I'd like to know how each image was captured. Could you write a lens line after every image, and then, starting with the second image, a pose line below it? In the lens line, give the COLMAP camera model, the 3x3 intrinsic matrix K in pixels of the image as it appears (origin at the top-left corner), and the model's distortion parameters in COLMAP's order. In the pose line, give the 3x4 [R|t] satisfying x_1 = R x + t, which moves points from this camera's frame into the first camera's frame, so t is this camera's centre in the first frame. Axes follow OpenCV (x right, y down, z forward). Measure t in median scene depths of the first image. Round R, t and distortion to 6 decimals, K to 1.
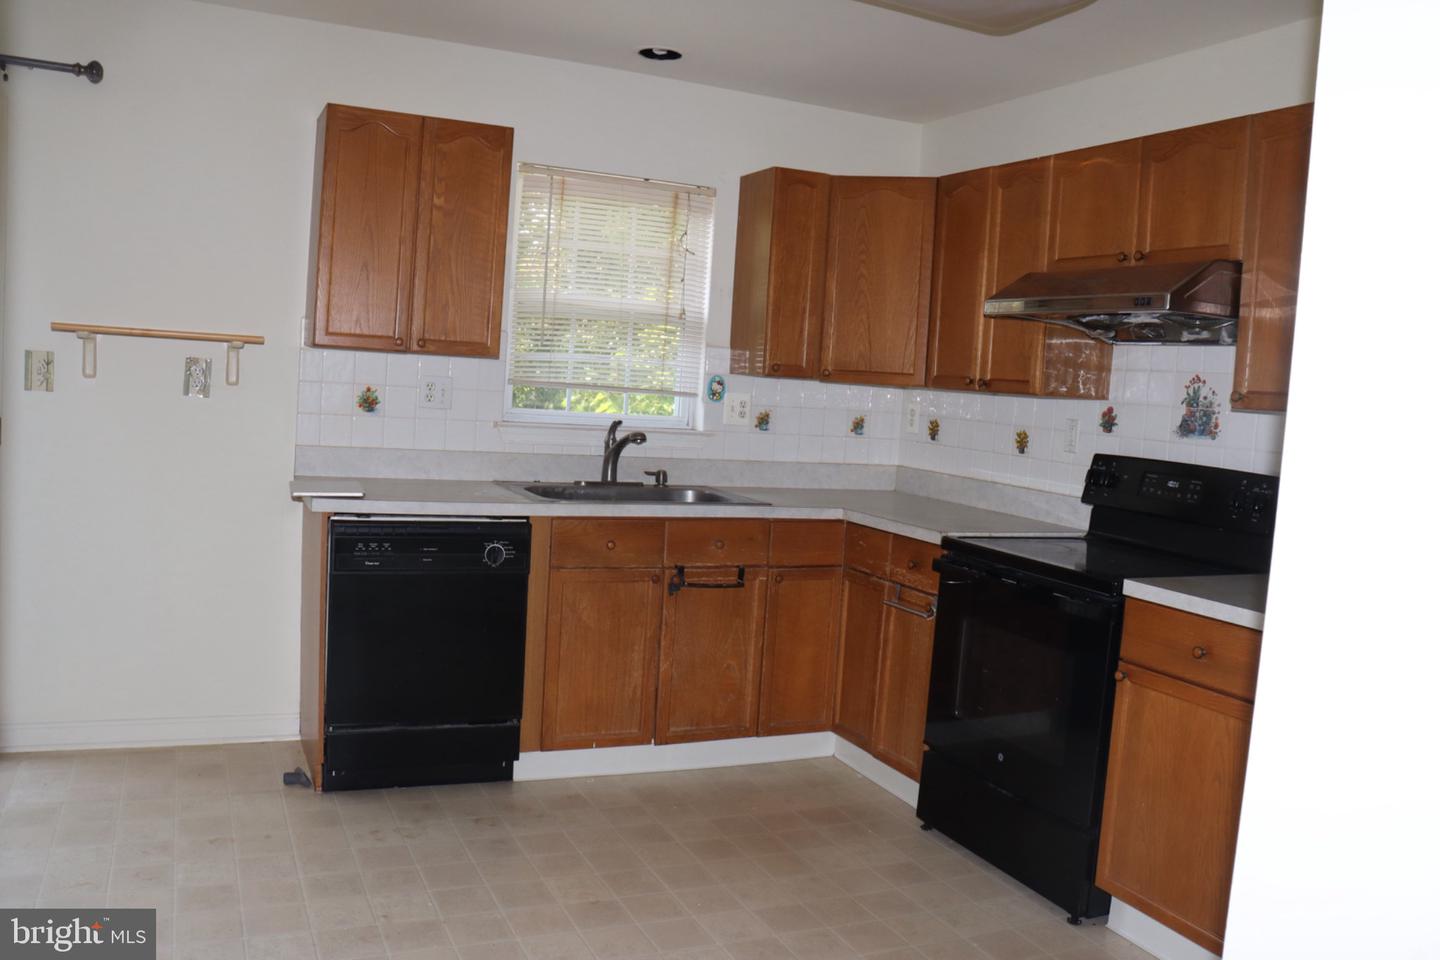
lens RADIAL K [[1162.0, 0, 716.9], [0, 1162.0, 494.0], [0, 0, 1]] dist [-0.107503, 0.003125]
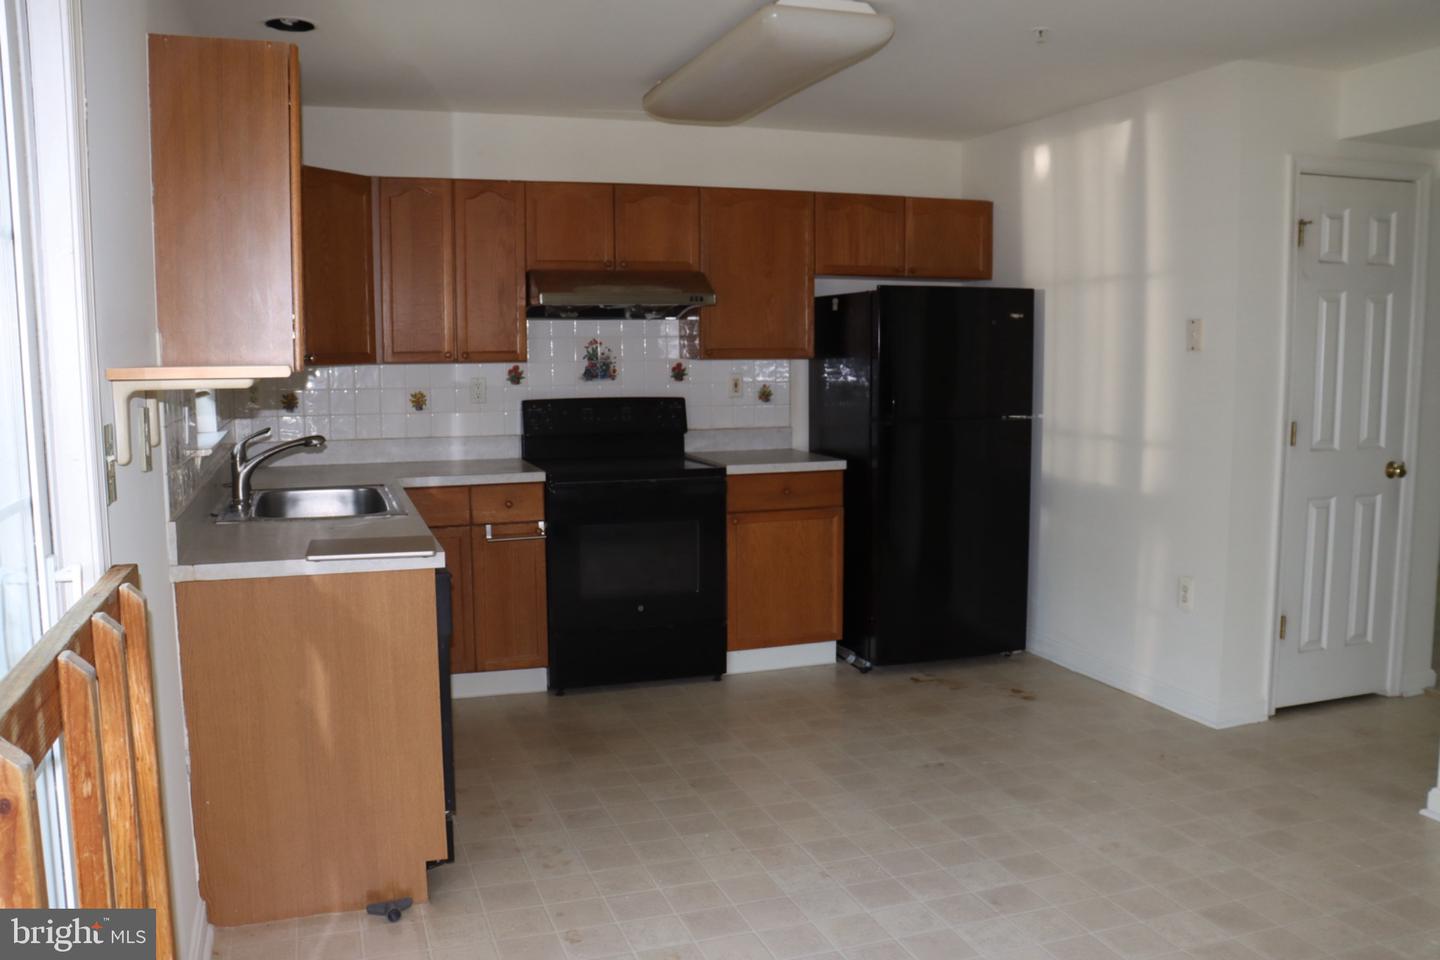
lens RADIAL K [[1170.8, 0, 720.0], [0, 1170.8, 480.0], [0, 0, 1]] dist [-0.134735, -0.003307]
pose [[0.094178, -0.172103, 0.980567, -1.114976], [0.111548, 0.980566, 0.161389, -0.152510], [-0.989286, 0.094181, 0.111545, 0.680109]]
